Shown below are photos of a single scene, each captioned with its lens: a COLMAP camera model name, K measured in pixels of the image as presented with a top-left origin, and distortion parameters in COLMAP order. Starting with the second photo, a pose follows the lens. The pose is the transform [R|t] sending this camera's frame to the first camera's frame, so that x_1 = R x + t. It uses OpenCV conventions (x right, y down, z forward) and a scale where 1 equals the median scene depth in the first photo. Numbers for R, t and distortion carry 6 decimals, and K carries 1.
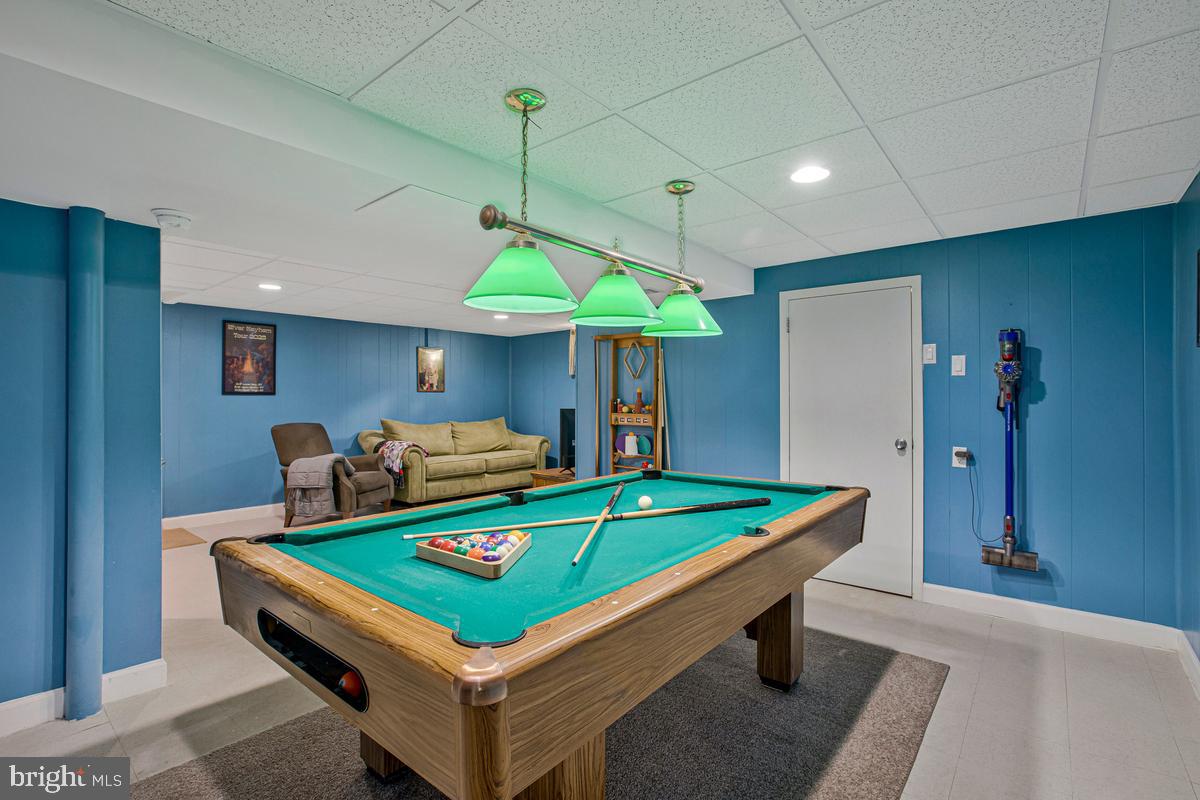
lens RADIAL K [[555.2, 0, 599.0], [0, 555.2, 394.5], [0, 0, 1]] dist [-0.023041, -0.000166]
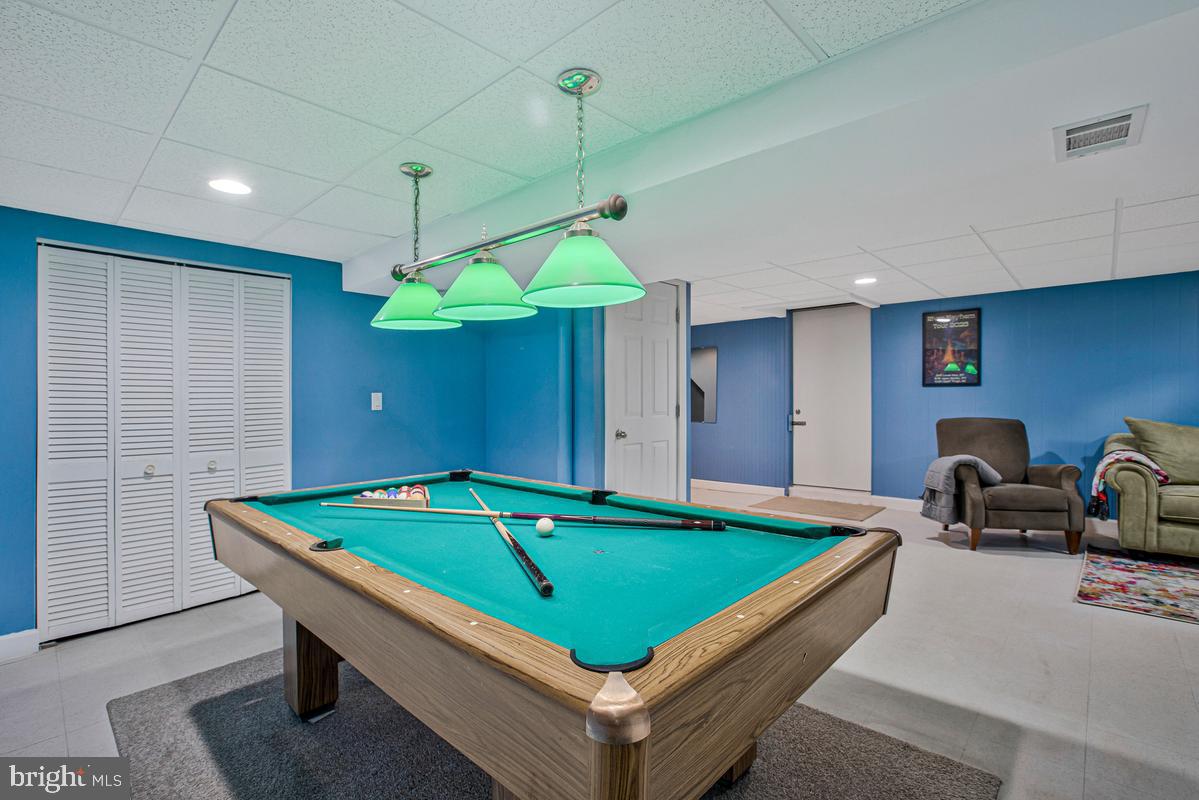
lens RADIAL K [[554.7, 0, 598.5], [0, 554.7, 394.5], [0, 0, 1]] dist [-0.023041, -0.000166]
pose [[-0.051021, -0.001599, -0.998696, 0.345020], [0.013508, 0.999906, -0.002291, 0.008516], [0.998606, -0.013607, -0.050994, 0.433999]]
